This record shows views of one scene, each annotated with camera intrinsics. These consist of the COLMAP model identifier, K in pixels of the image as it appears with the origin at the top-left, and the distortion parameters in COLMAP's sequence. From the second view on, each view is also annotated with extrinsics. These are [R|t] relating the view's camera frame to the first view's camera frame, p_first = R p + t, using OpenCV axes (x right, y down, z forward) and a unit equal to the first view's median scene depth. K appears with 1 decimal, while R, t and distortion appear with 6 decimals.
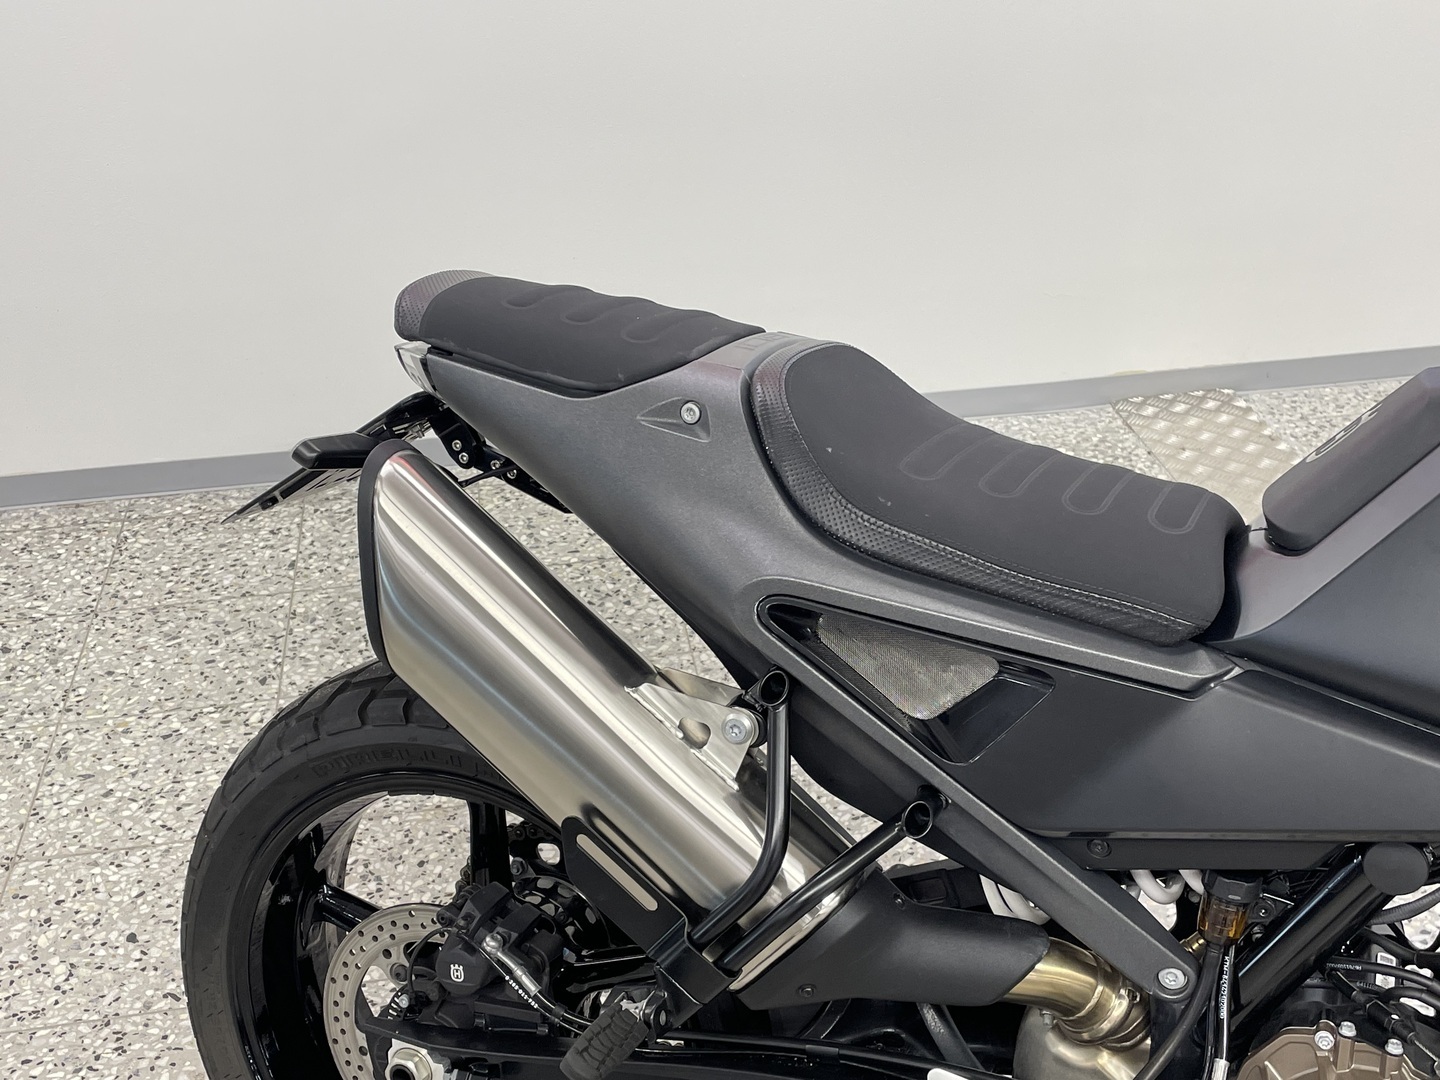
lens RADIAL K [[1697.8, 0, 723.5], [0, 1697.8, 525.3], [0, 0, 1]] dist [0.052388, 0.000000]
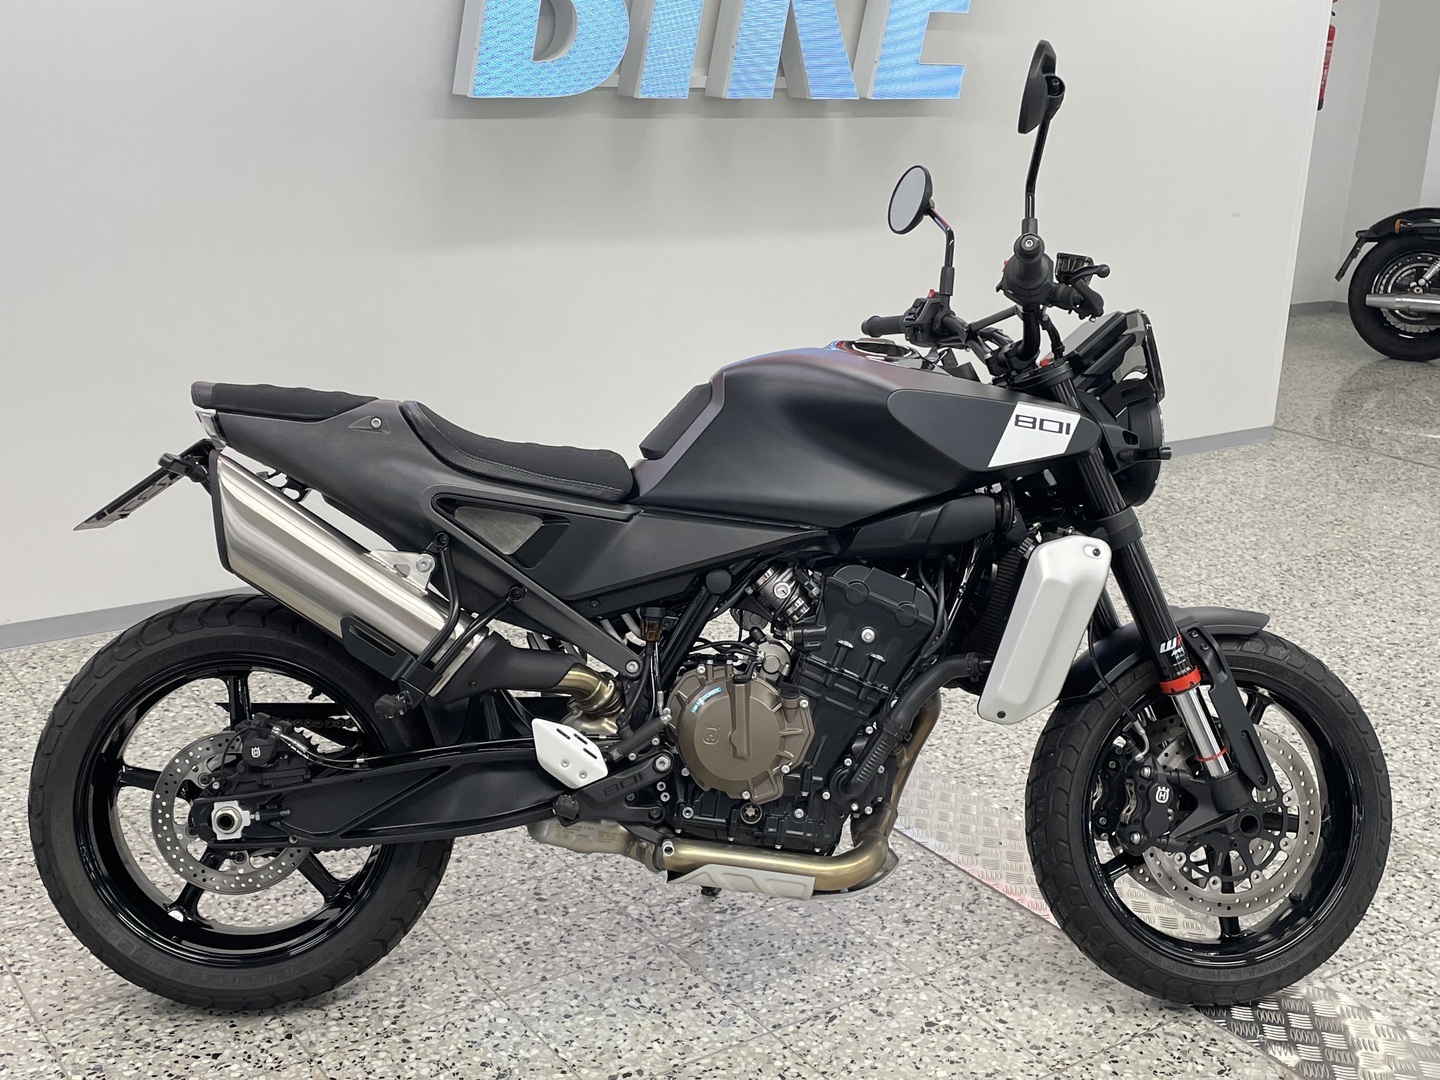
lens RADIAL K [[1697.8, 0, 730.1], [0, 1697.8, 548.9], [0, 0, 1]] dist [0.052388, 0.000000]
pose [[0.894375, -0.071498, 0.441567, -0.561229], [0.159672, 0.973140, -0.165839, 0.496125], [-0.417849, 0.218828, 0.881769, -0.968340]]
